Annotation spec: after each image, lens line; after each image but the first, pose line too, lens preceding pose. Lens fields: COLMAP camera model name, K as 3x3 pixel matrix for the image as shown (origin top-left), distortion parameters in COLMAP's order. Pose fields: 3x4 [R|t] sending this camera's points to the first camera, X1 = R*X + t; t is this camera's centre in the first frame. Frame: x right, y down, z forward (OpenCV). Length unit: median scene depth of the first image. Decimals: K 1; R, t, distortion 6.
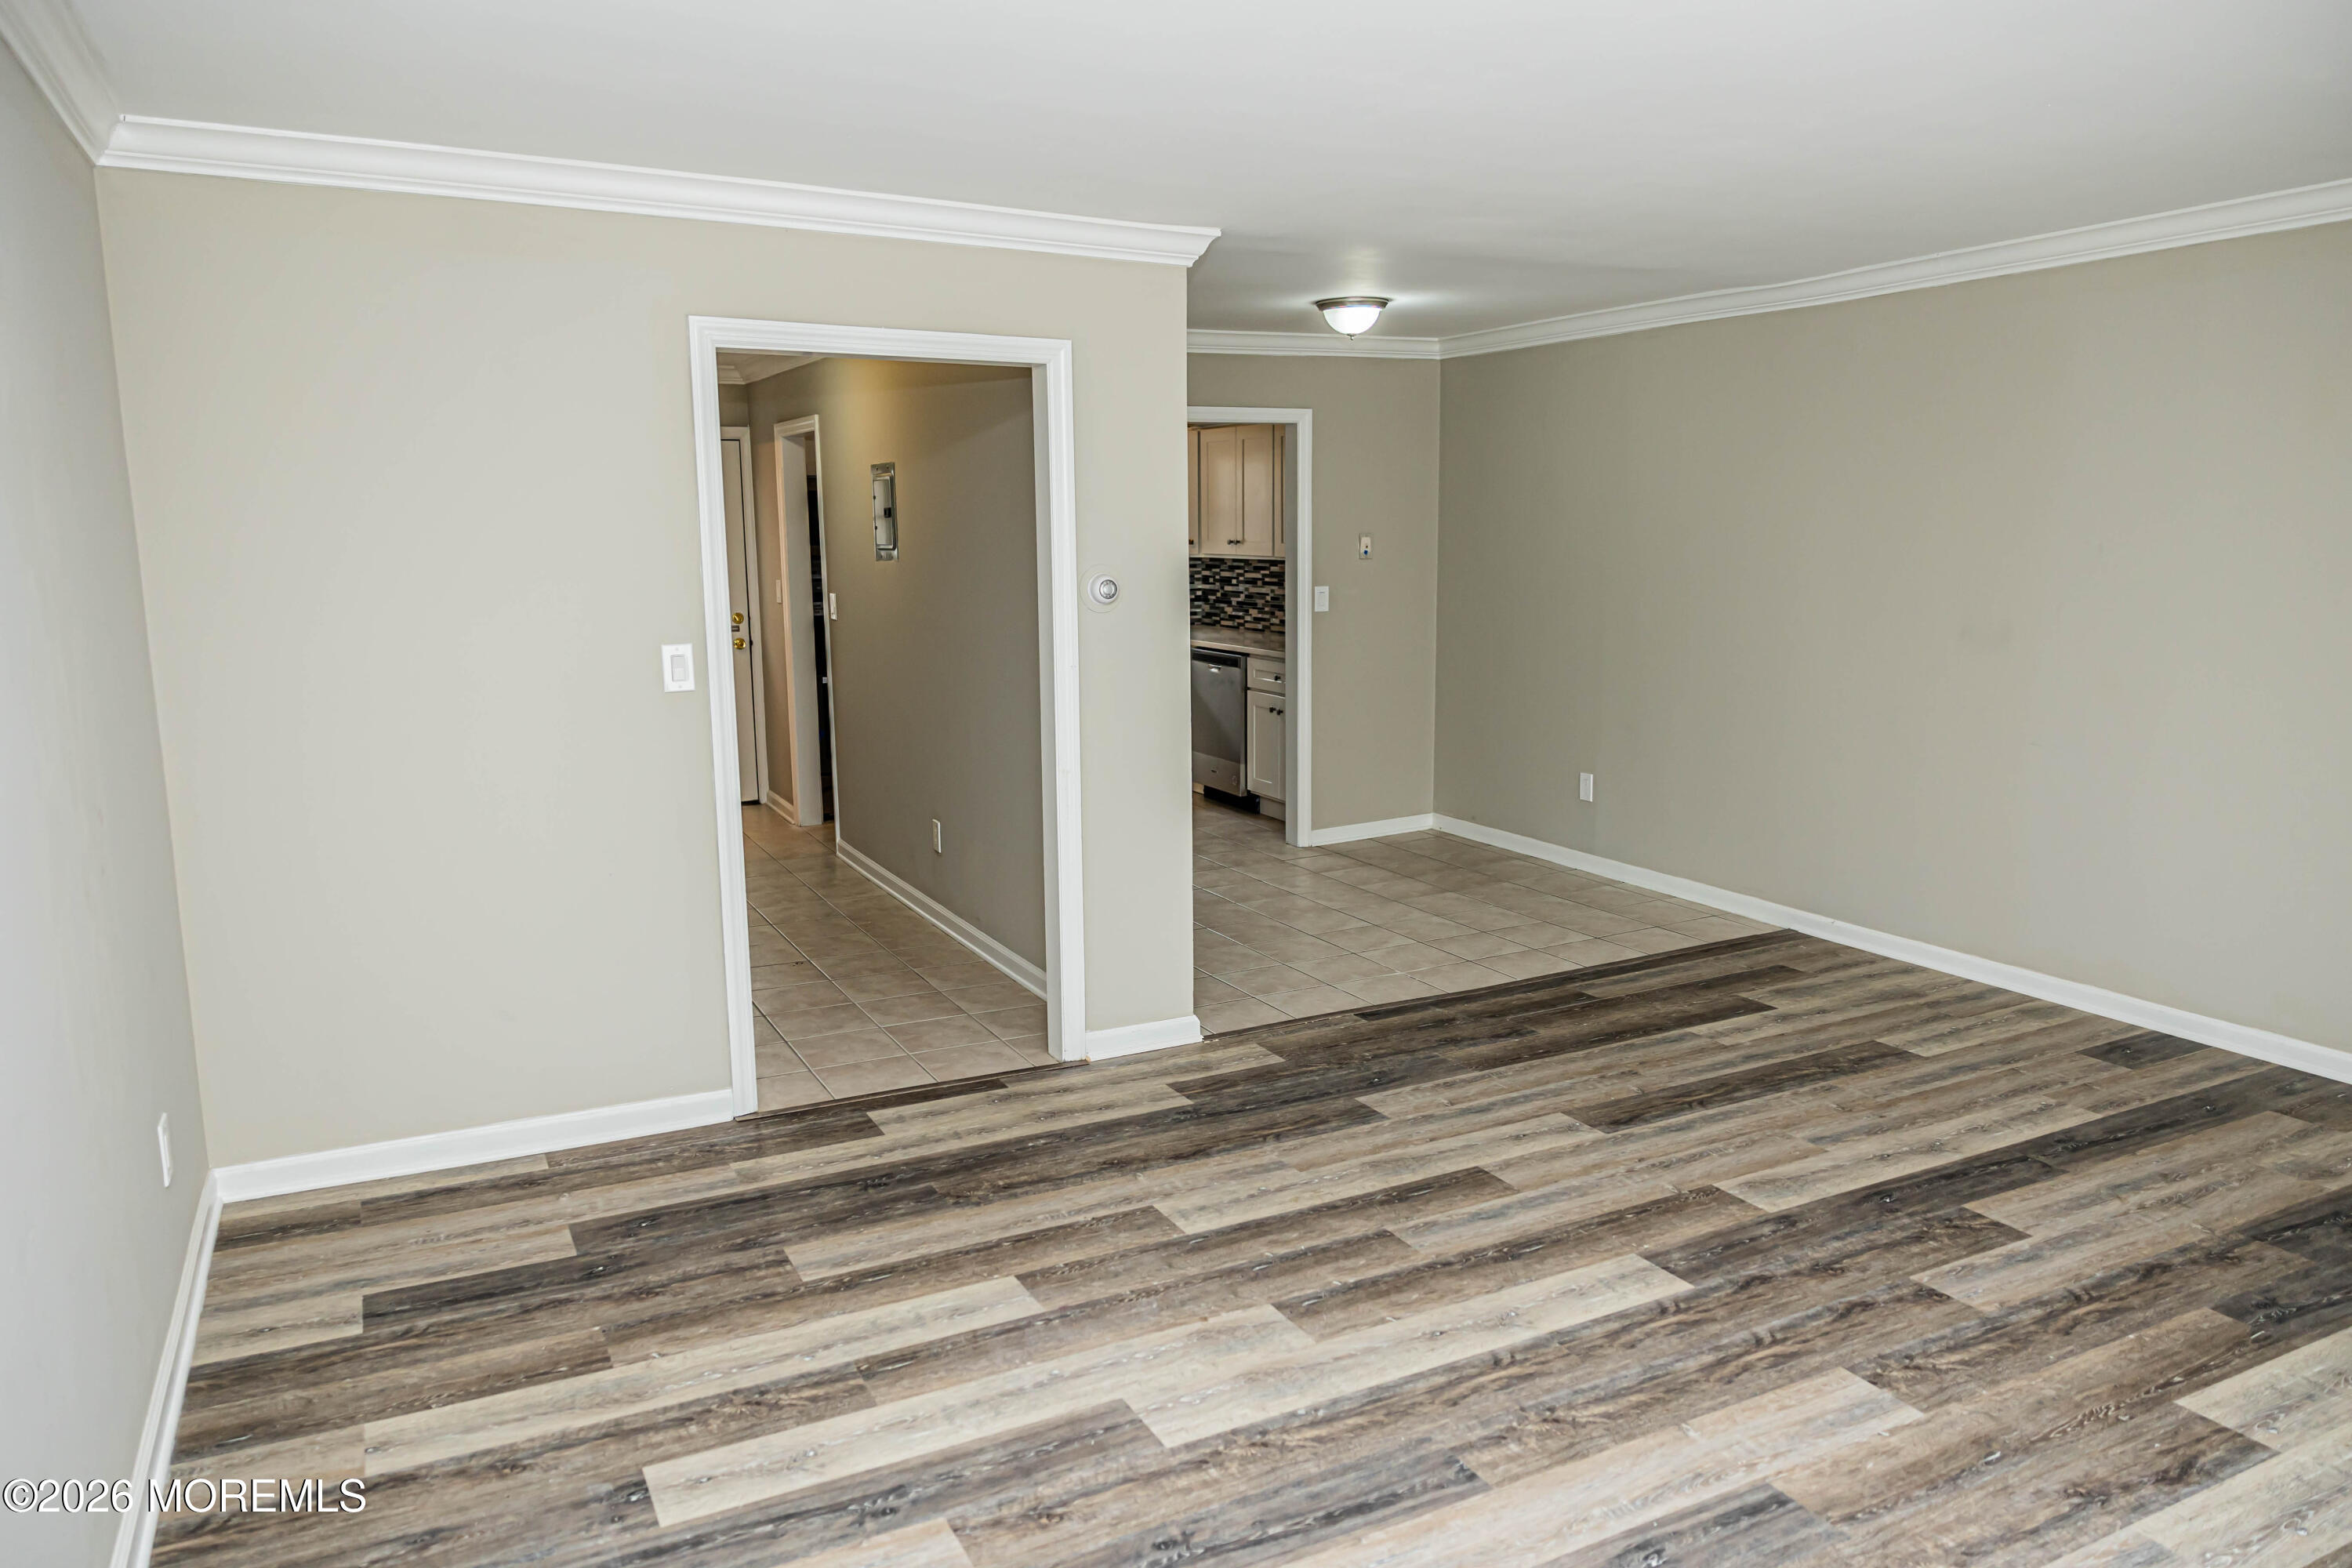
lens RADIAL K [[1572.5, 0, 1173.8], [0, 1572.5, 778.4], [0, 0, 1]] dist [-0.002760, 0.007459]
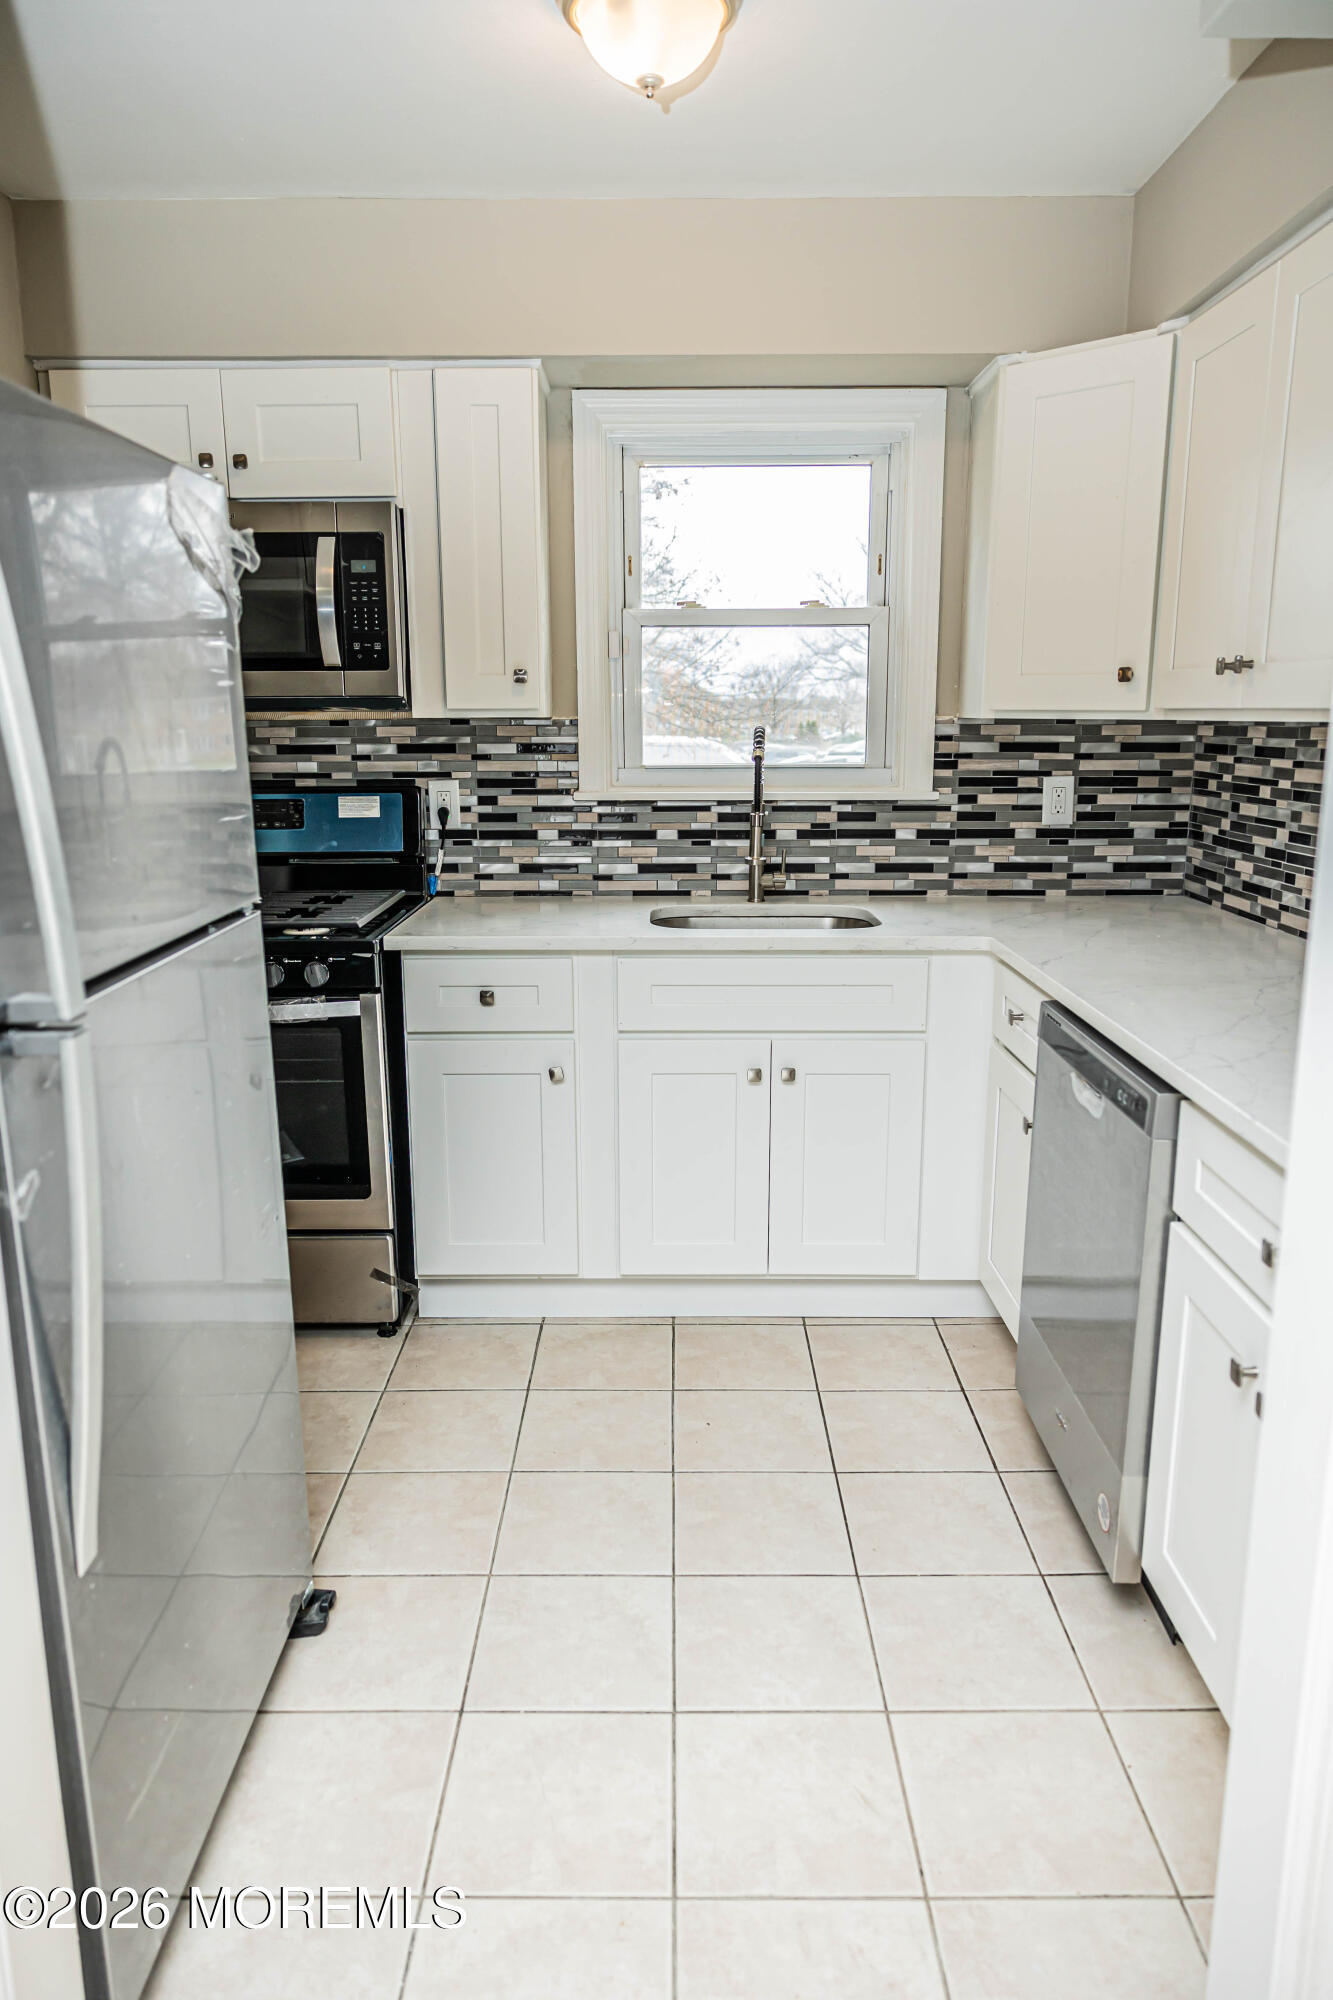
lens RADIAL K [[1337.2, 0, 669.2], [0, 1337.2, 1006.2], [0, 0, 1]] dist [-0.002760, 0.007459]
pose [[0.889865, 0.105620, -0.443830, 0.148625], [-0.082457, 0.994046, 0.071234, -0.222521], [0.448711, -0.026792, 0.893275, 1.700044]]
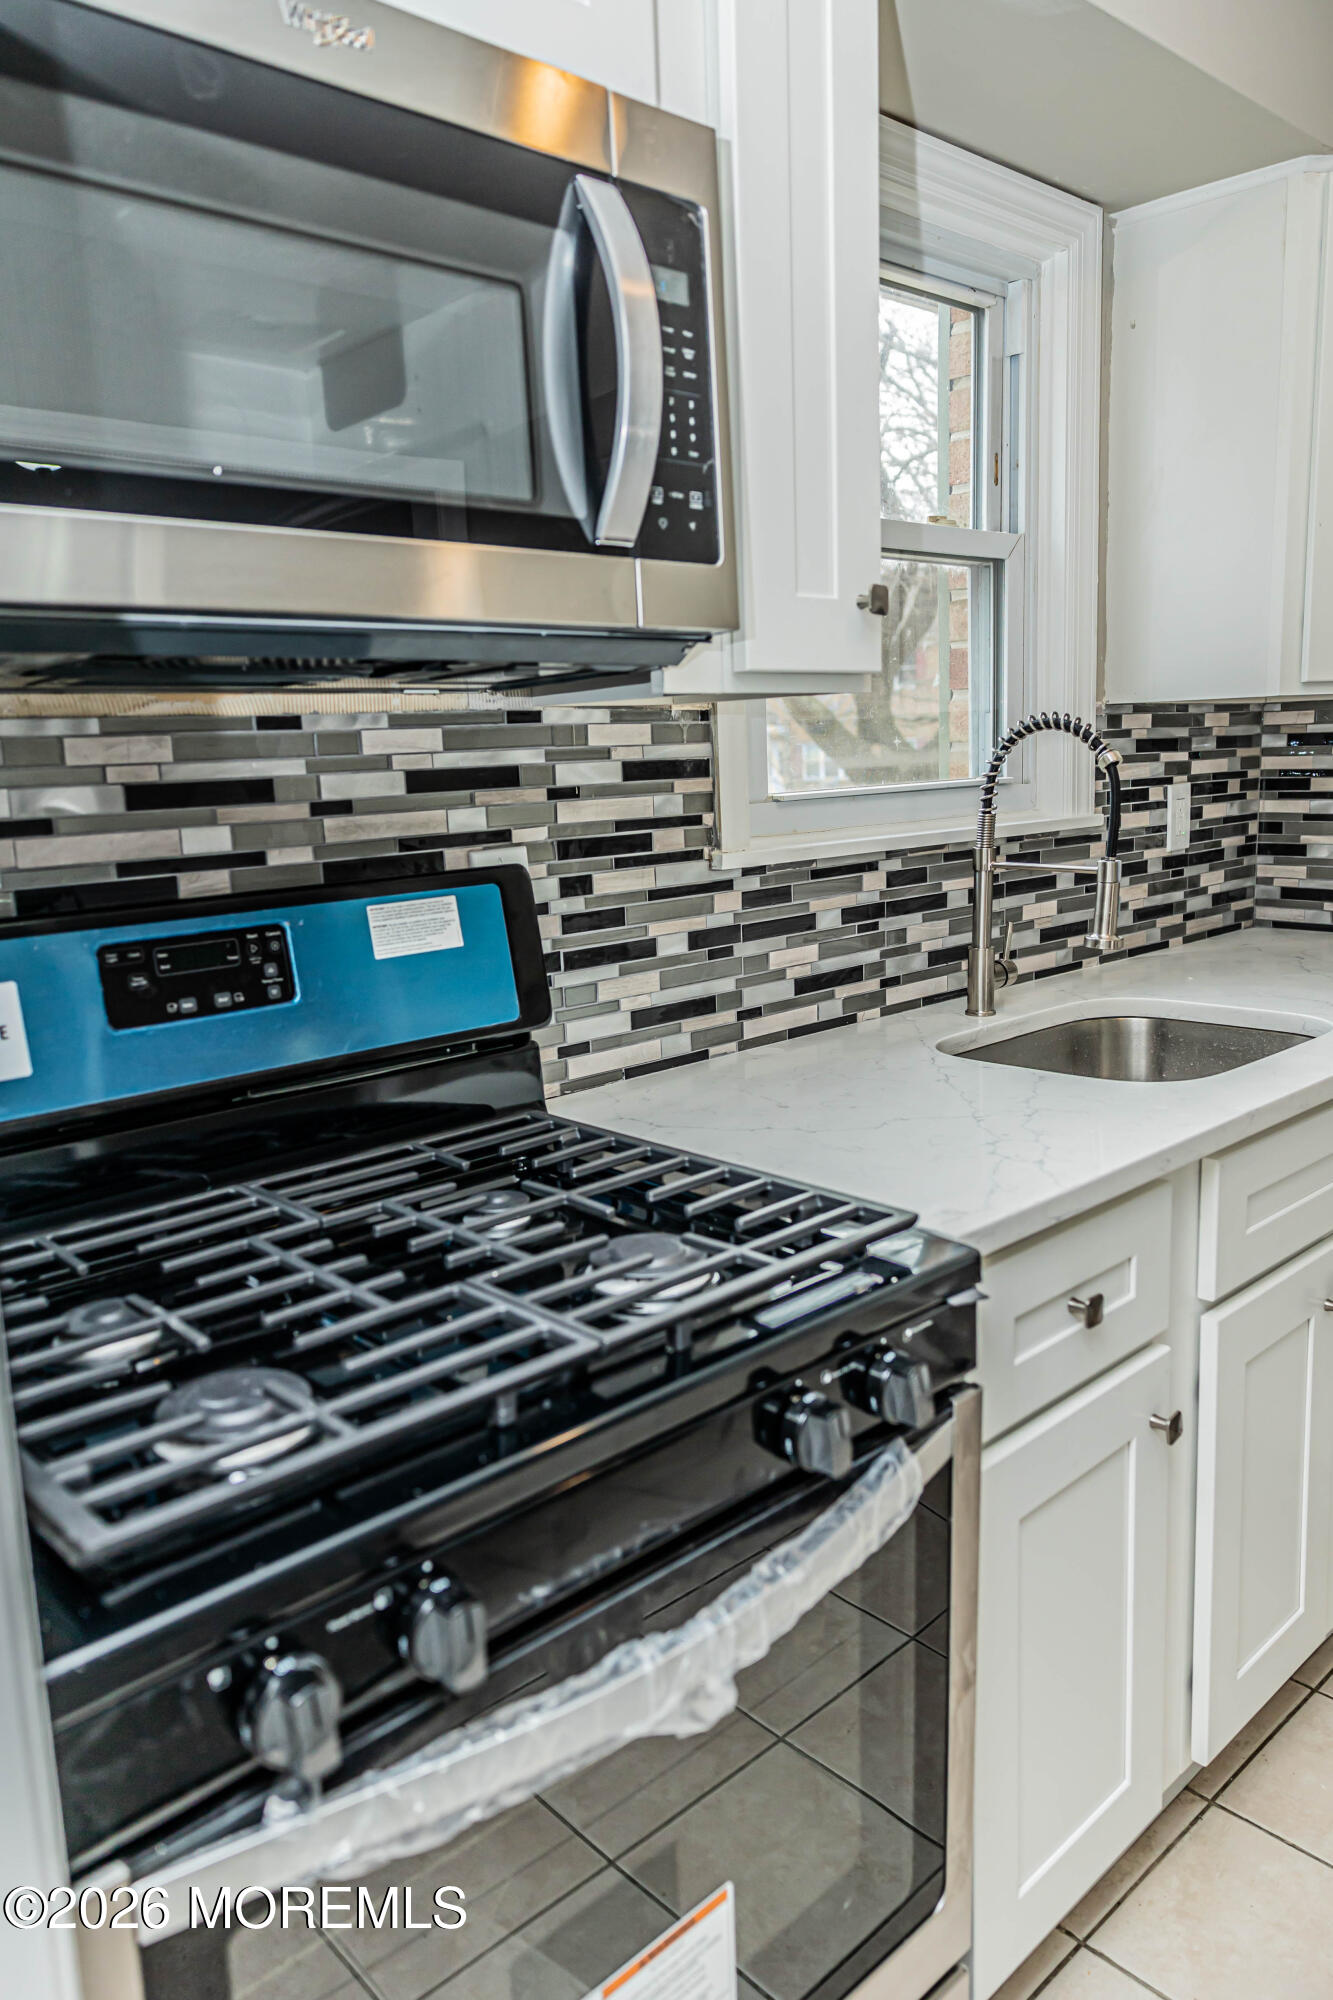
lens RADIAL K [[1418.3, 0, 675.0], [0, 1418.3, 1010.4], [0, 0, 1]] dist [0.008879, -0.008870]
pose [[0.960257, -0.073701, 0.269210, -0.466028], [0.070775, 0.997280, 0.020570, -0.254123], [-0.269993, -0.000699, 0.962862, 2.017878]]
